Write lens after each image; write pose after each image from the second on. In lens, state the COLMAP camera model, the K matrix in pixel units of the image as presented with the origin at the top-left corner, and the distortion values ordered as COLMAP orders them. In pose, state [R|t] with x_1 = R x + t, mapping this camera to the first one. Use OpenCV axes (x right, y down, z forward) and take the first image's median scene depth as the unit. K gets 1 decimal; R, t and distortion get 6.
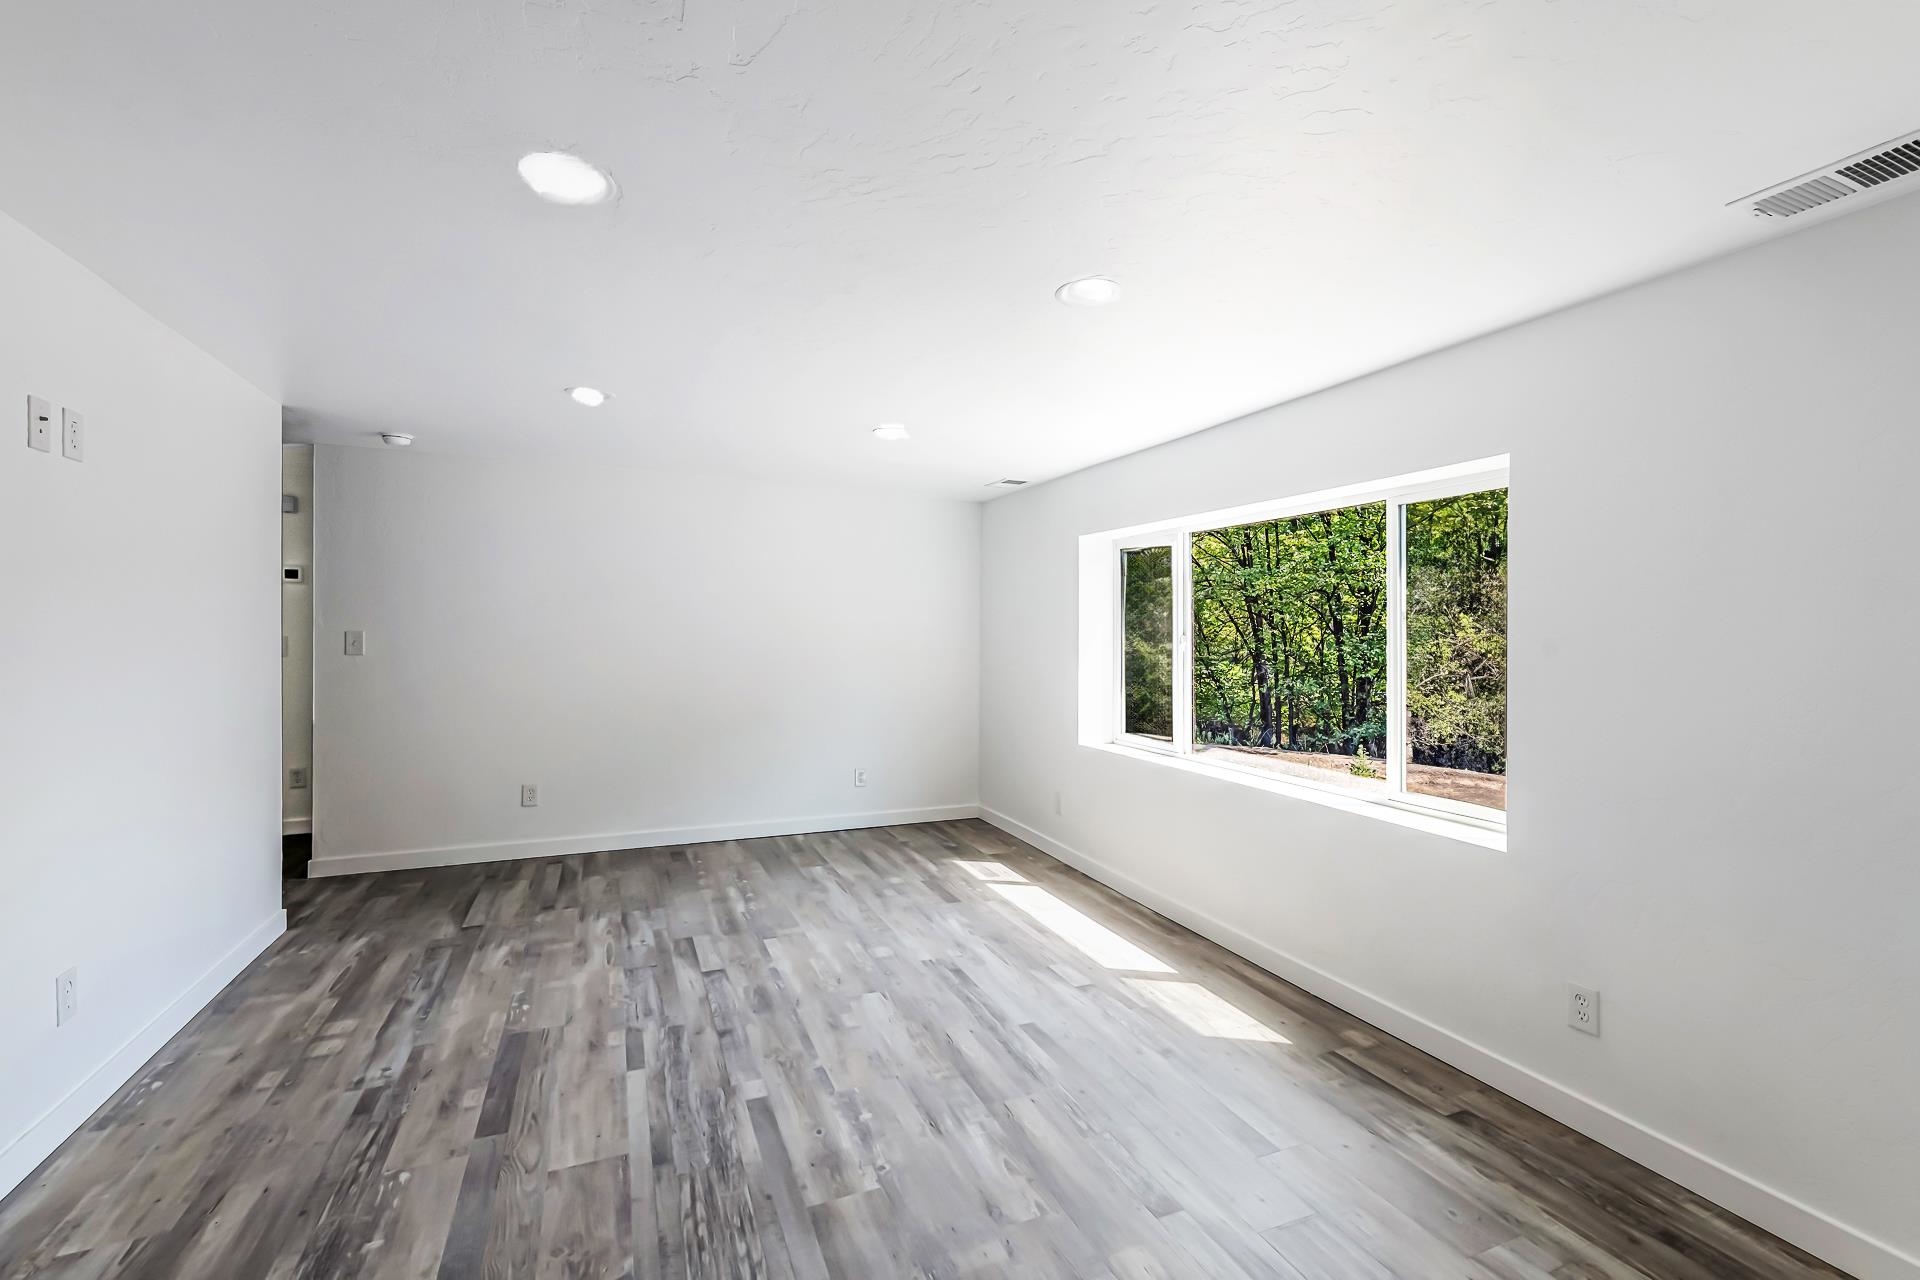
lens RADIAL K [[800.3, 0, 957.2], [0, 800.3, 627.3], [0, 0, 1]] dist [0.004319, -0.001522]
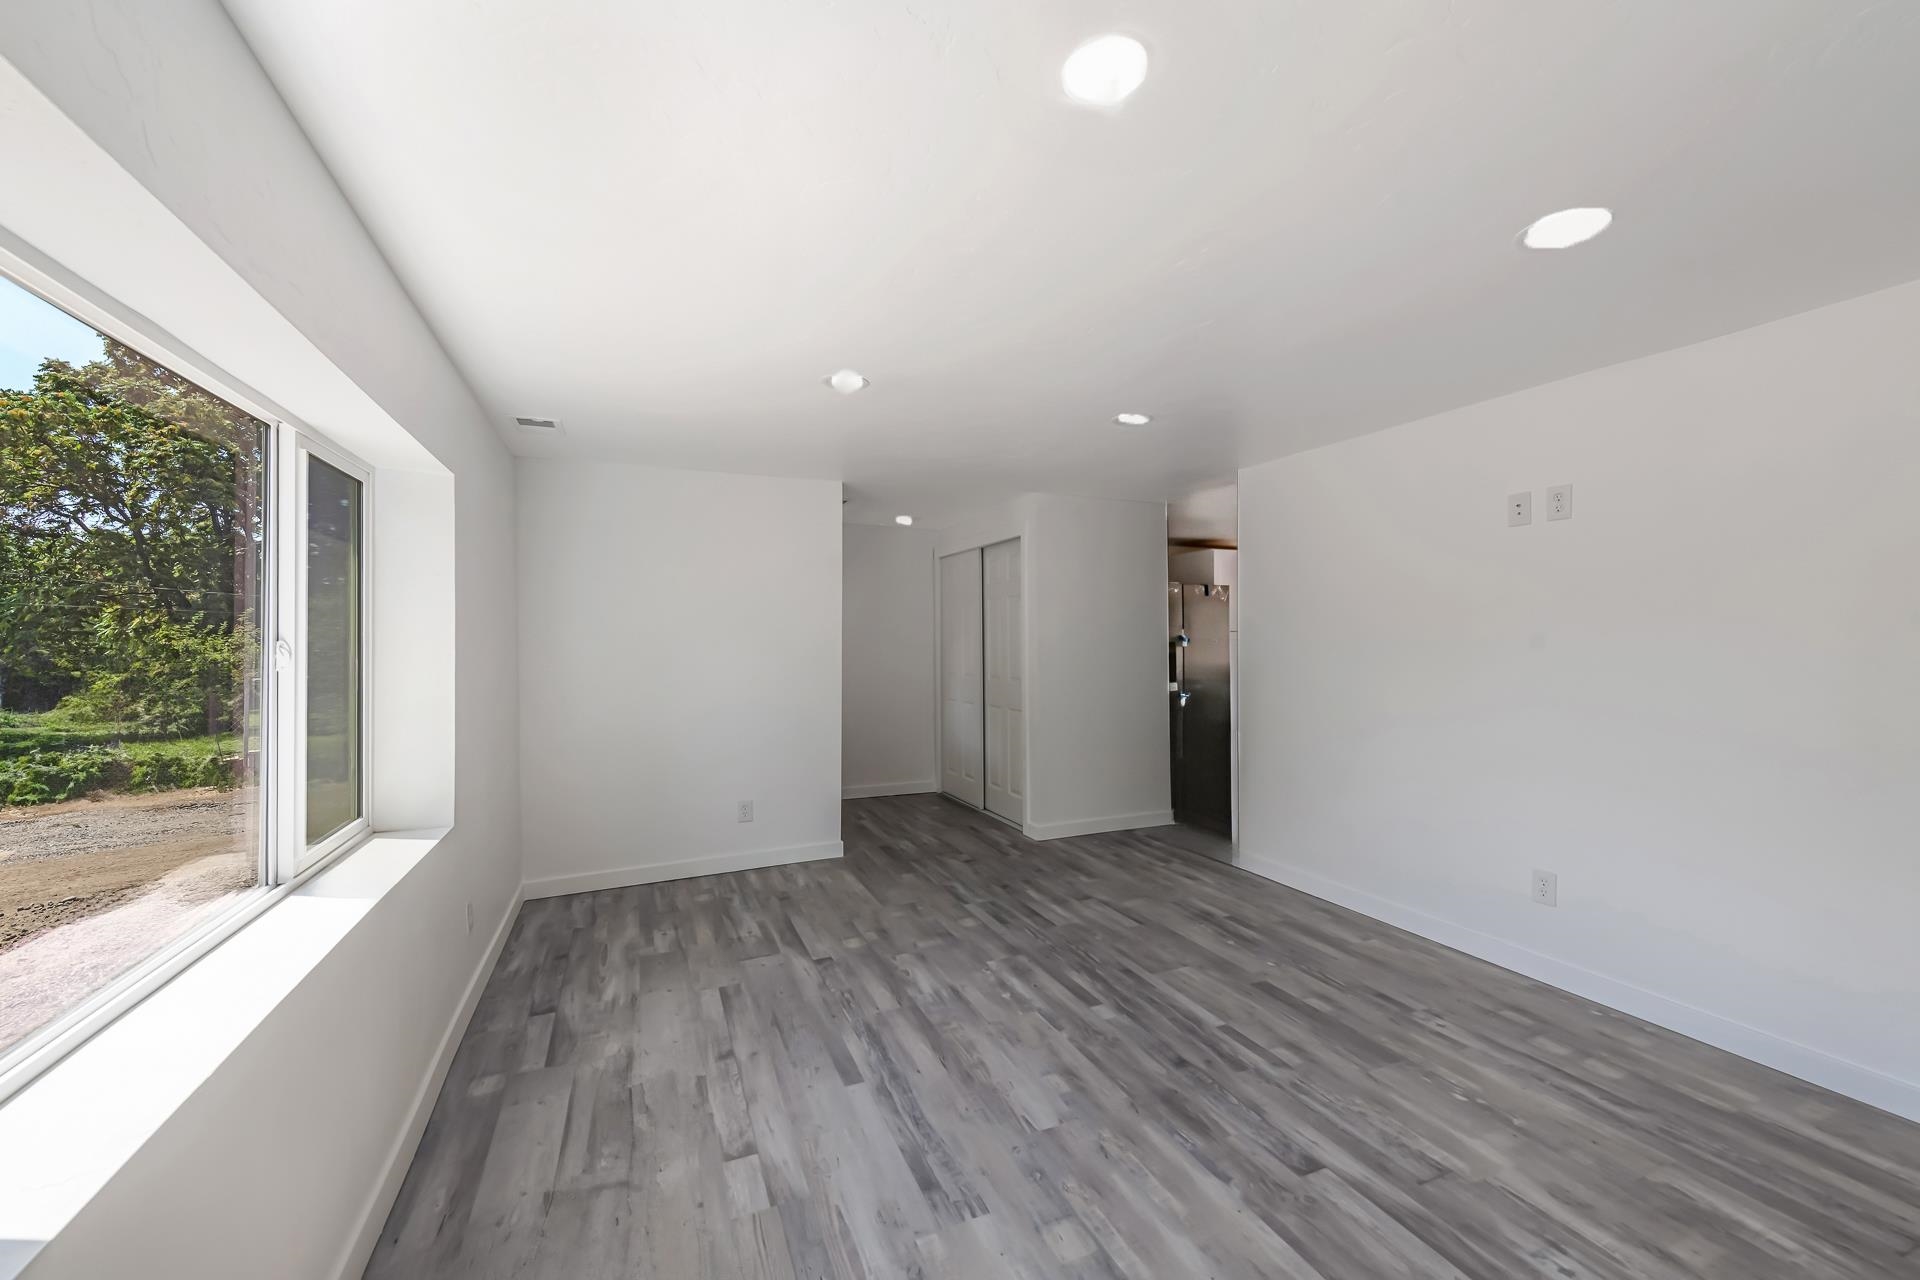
lens RADIAL K [[762.4, 0, 958.8], [0, 762.4, 650.7], [0, 0, 1]] dist [-0.001910, -0.000227]
pose [[-0.999975, -0.006998, -0.000928, -0.024064], [-0.007009, 0.999902, 0.012116, 0.012736], [0.000843, 0.012122, -0.999926, 1.876428]]
